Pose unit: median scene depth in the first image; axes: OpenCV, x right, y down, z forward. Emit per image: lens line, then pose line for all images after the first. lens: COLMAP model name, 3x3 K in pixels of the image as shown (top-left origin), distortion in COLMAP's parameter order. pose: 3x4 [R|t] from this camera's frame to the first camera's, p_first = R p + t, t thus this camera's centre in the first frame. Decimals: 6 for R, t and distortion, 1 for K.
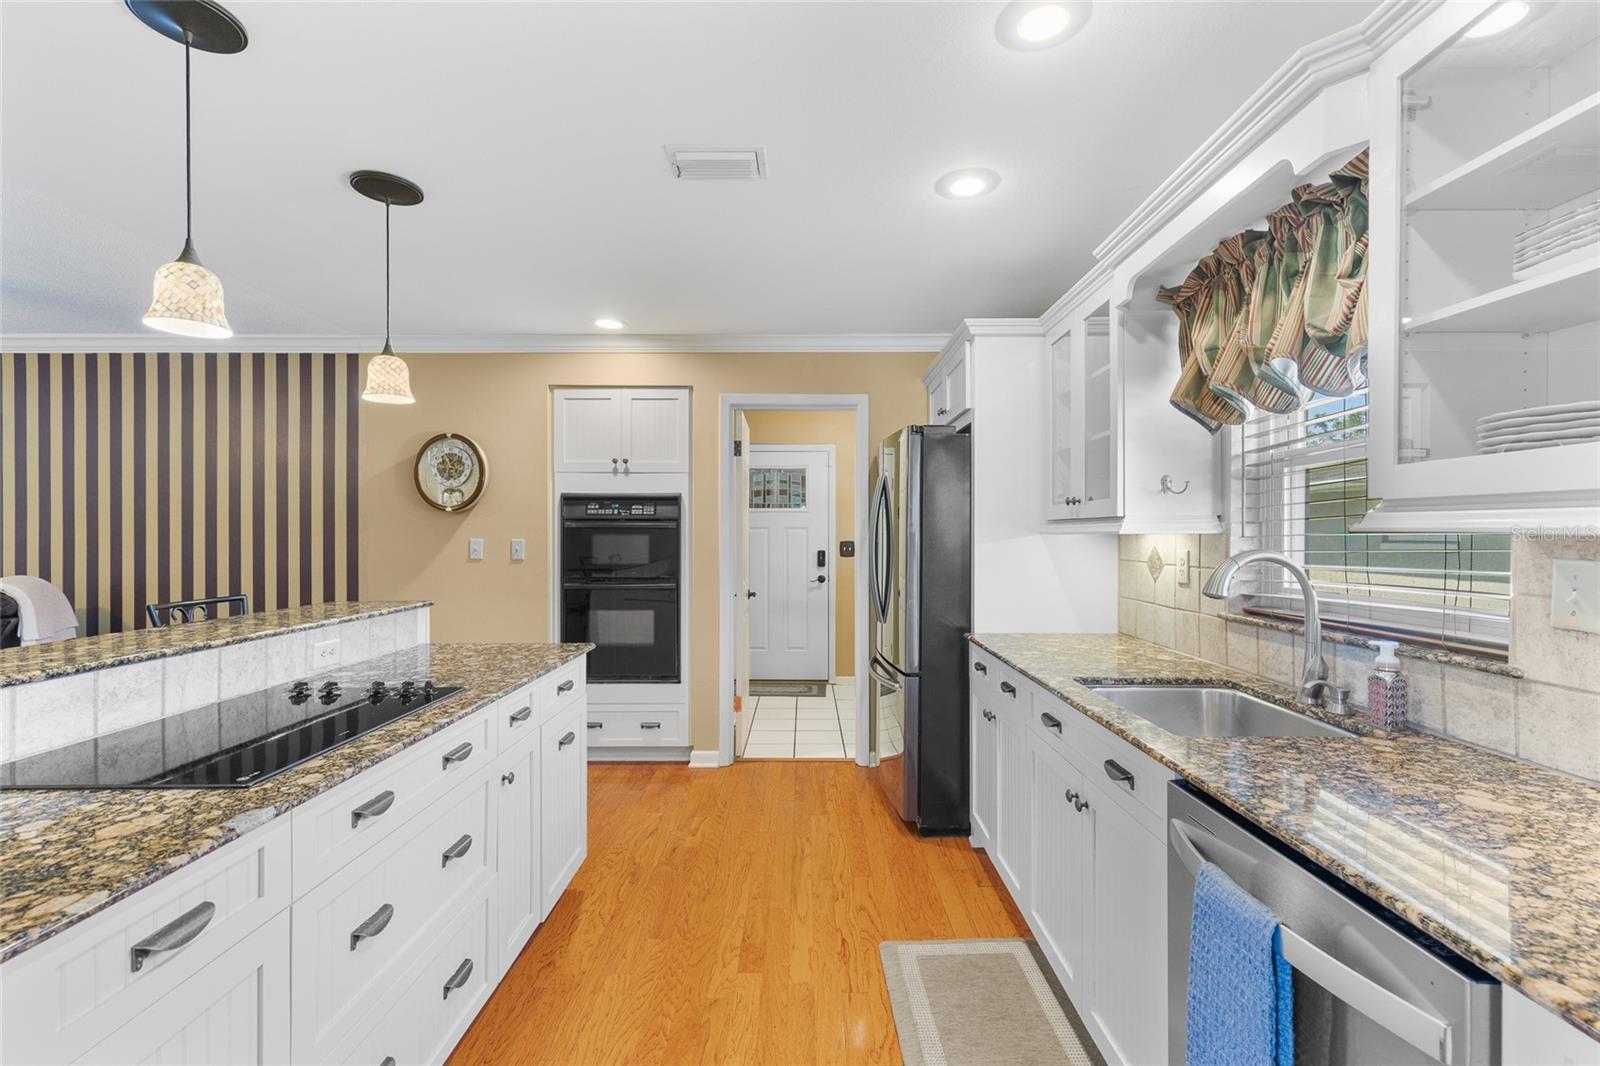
lens RADIAL K [[712.4, 0, 800.0], [0, 712.4, 533.0], [0, 0, 1]] dist [-0.001429, -0.000201]
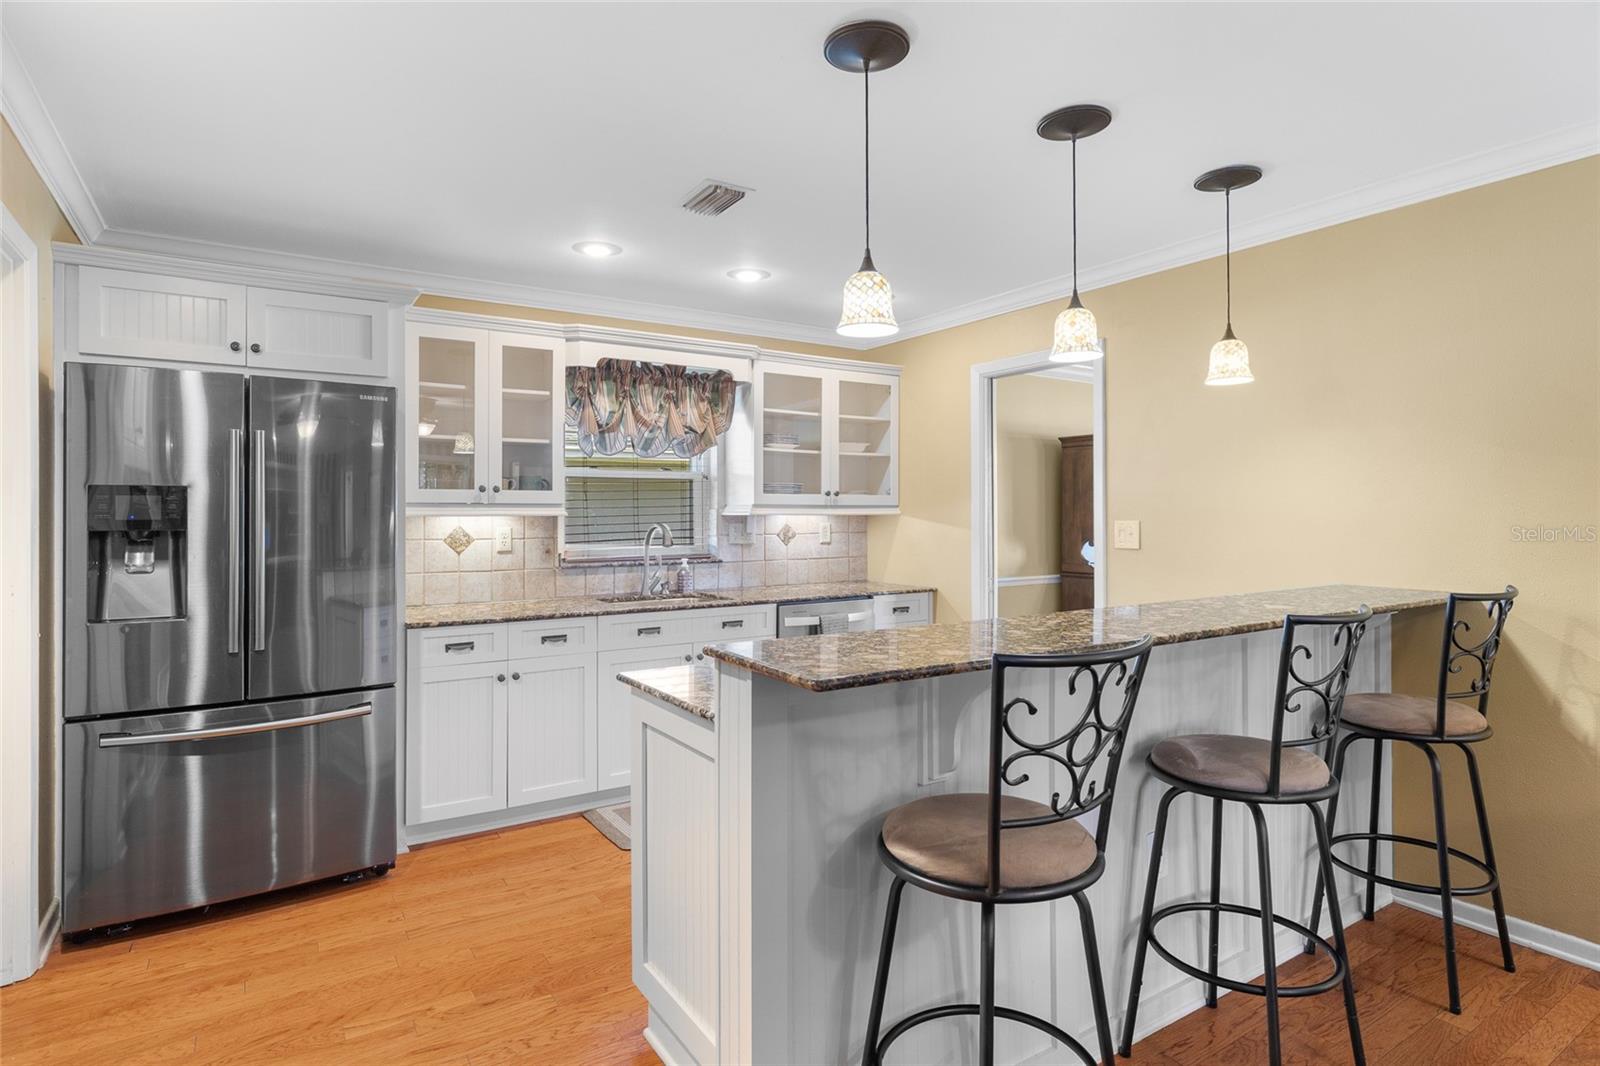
lens RADIAL K [[861.3, 0, 809.0], [0, 861.3, 509.1], [0, 0, 1]] dist [-0.000845, 0.000679]
pose [[-0.557252, 0.008428, 0.830301, -0.945219], [0.002928, 0.999962, -0.008184, 0.002339], [-0.830339, -0.002130, -0.557255, 1.138273]]
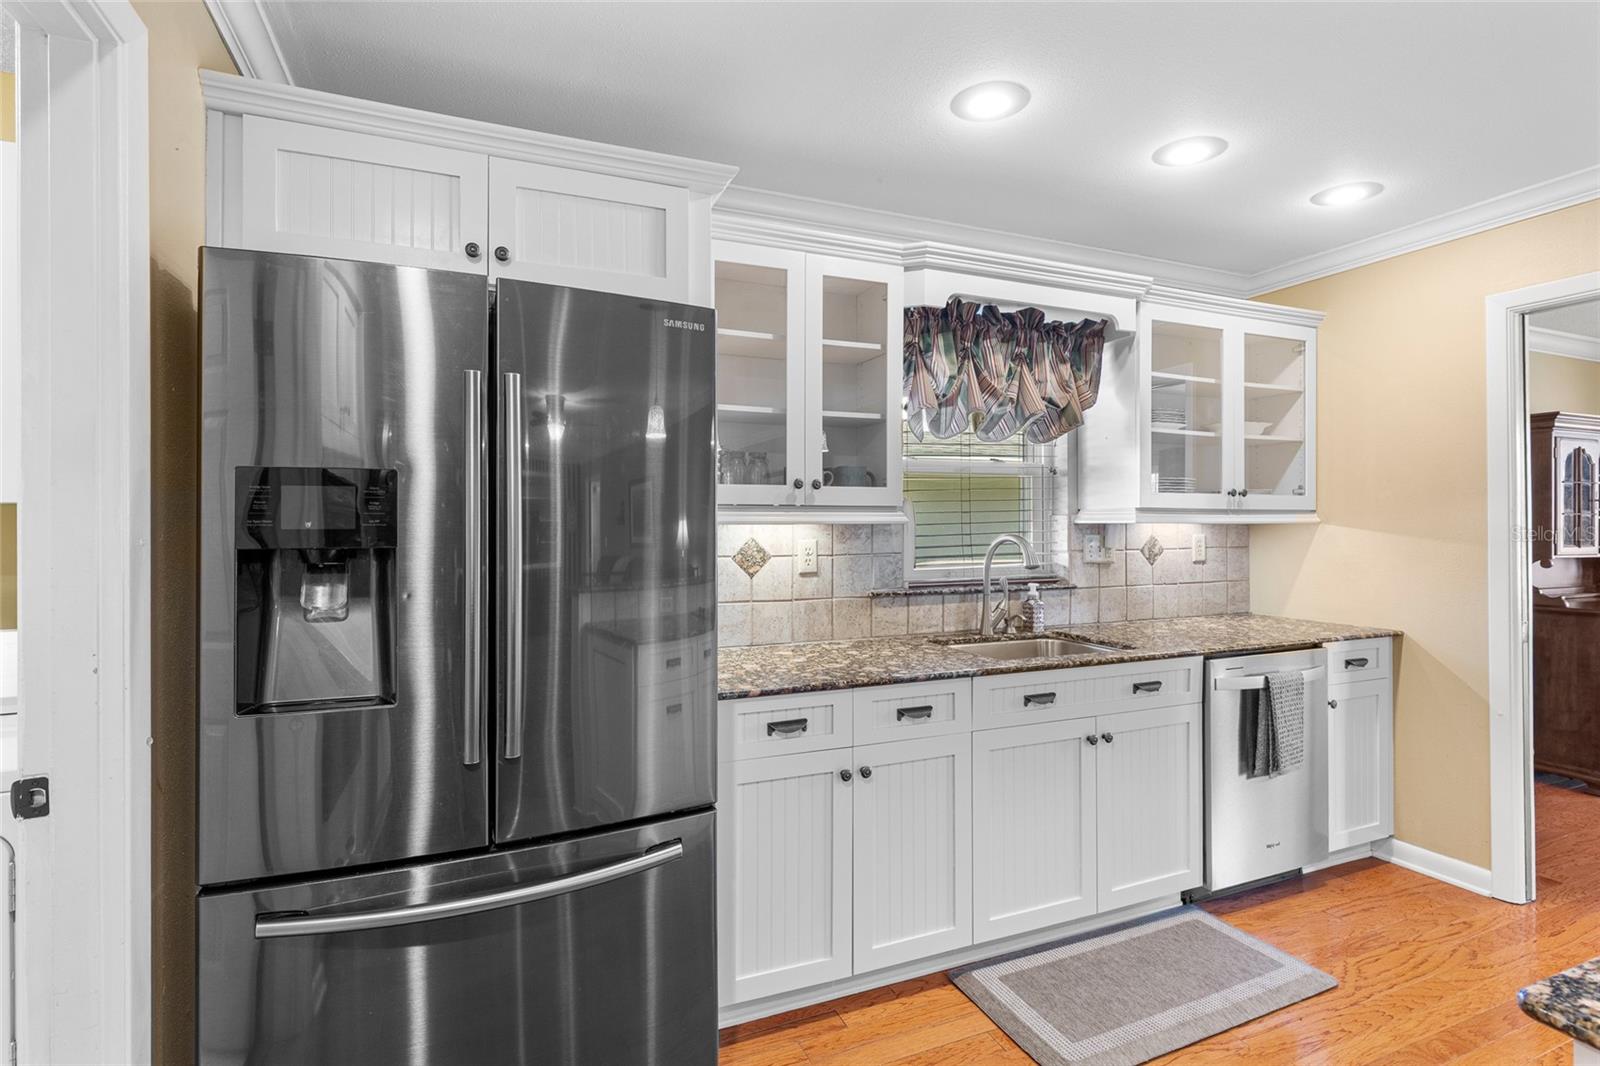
lens RADIAL K [[783.4, 0, 800.1], [0, 783.4, 520.6], [0, 0, 1]] dist [0.000655, 0.000002]
pose [[-0.397623, 0.006228, 0.917528, -0.373046], [0.001077, 0.999979, -0.006321, 0.002570], [-0.917548, -0.001525, -0.397622, 1.142133]]
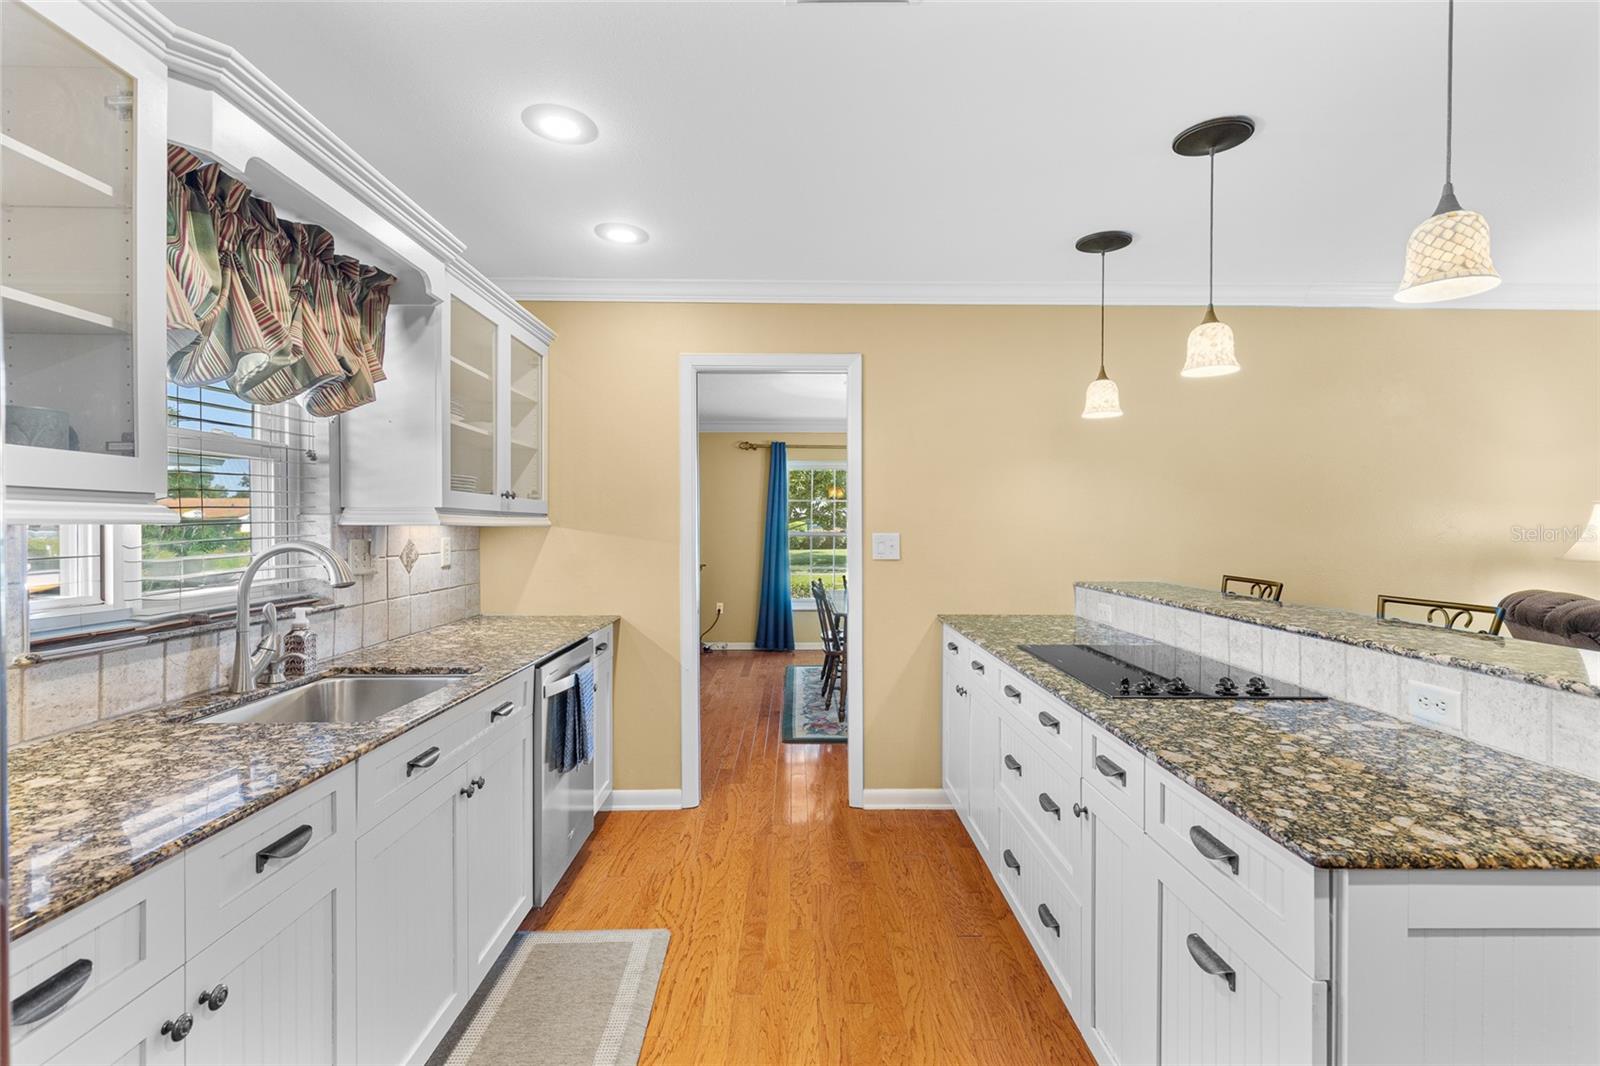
lens RADIAL K [[724.0, 0, 810.8], [0, 724.0, 533.1], [0, 0, 1]] dist [0.011091, -0.000298]
pose [[-0.999633, -0.000421, -0.027097, -0.037694], [-0.000640, 0.999967, 0.008078, 0.001838], [0.027093, 0.008092, -0.999600, 1.158733]]
